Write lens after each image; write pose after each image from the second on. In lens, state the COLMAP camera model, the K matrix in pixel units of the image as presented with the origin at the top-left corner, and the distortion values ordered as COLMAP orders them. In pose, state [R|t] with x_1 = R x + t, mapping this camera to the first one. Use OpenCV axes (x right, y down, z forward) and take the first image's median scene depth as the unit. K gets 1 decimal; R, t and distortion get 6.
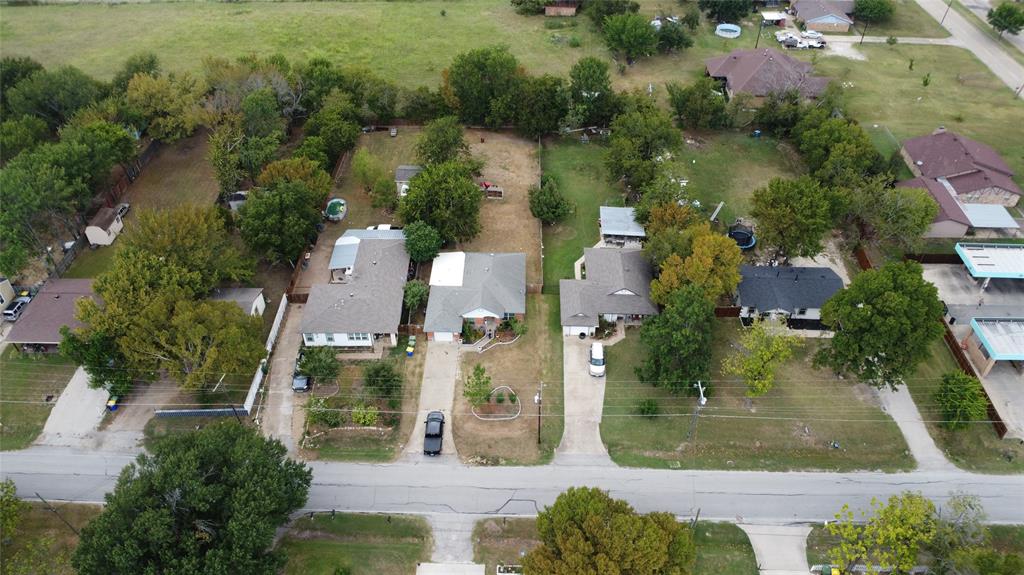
lens RADIAL K [[747.5, 0, 512.0], [0, 747.5, 287.5], [0, 0, 1]] dist [-0.032372, 0.006336]
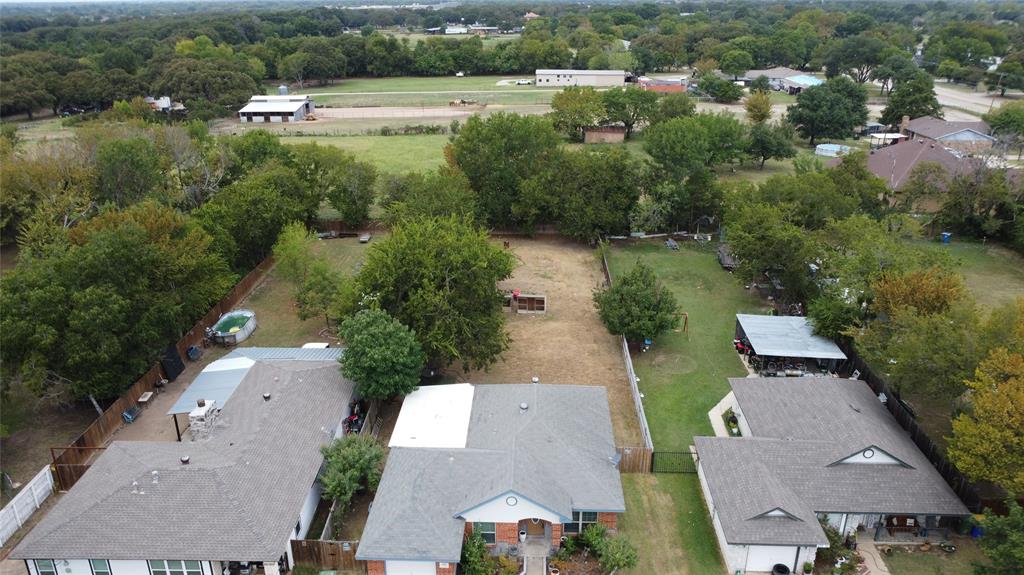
lens RADIAL K [[747.5, 0, 512.0], [0, 747.5, 287.5], [0, 0, 1]] dist [-0.032372, 0.006336]
pose [[0.999865, -0.001451, -0.016396, -0.034295], [-0.003918, 0.946496, -0.322691, 0.048652], [0.015987, 0.322711, 0.946362, 0.588634]]
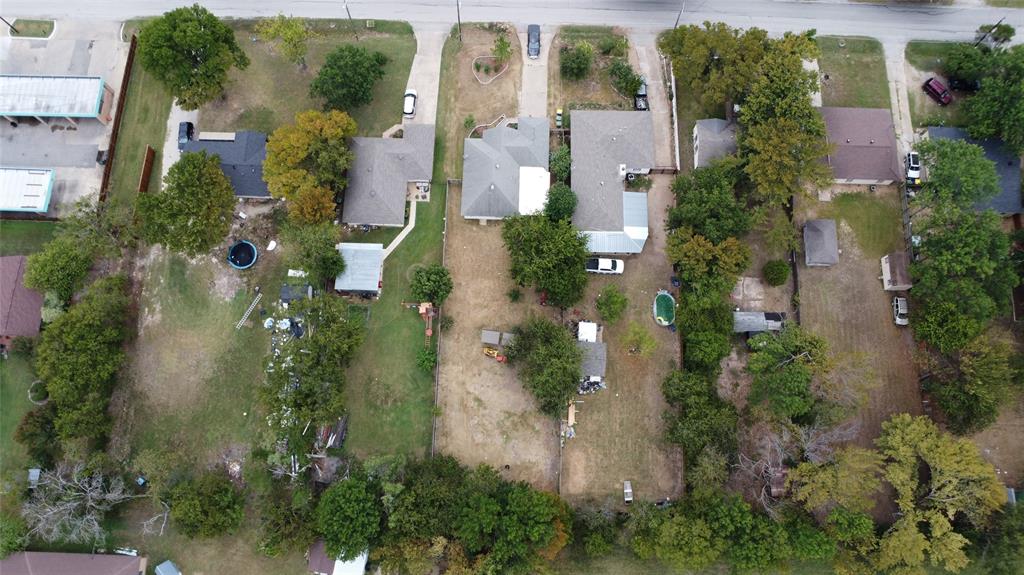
lens RADIAL K [[747.5, 0, 512.0], [0, 747.5, 287.5], [0, 0, 1]] dist [-0.032372, 0.006336]
pose [[-0.999946, -0.007535, 0.007105, -0.065694], [0.009630, -0.423924, 0.905646, -1.109267], [-0.003812, 0.905666, 0.423974, 0.705790]]
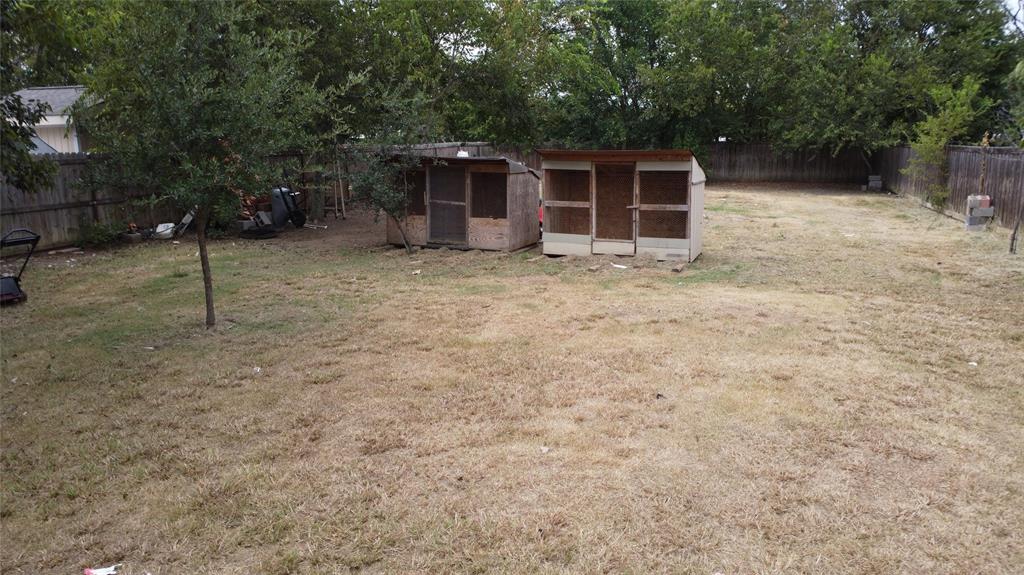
lens RADIAL K [[747.5, 0, 512.0], [0, 747.5, 287.5], [0, 0, 1]] dist [-0.032372, 0.006336]
pose [[0.959670, 0.058728, -0.274928, -0.010250], [-0.184102, 0.870355, -0.456714, -0.084544], [0.212463, 0.488910, 0.846065, 1.132099]]
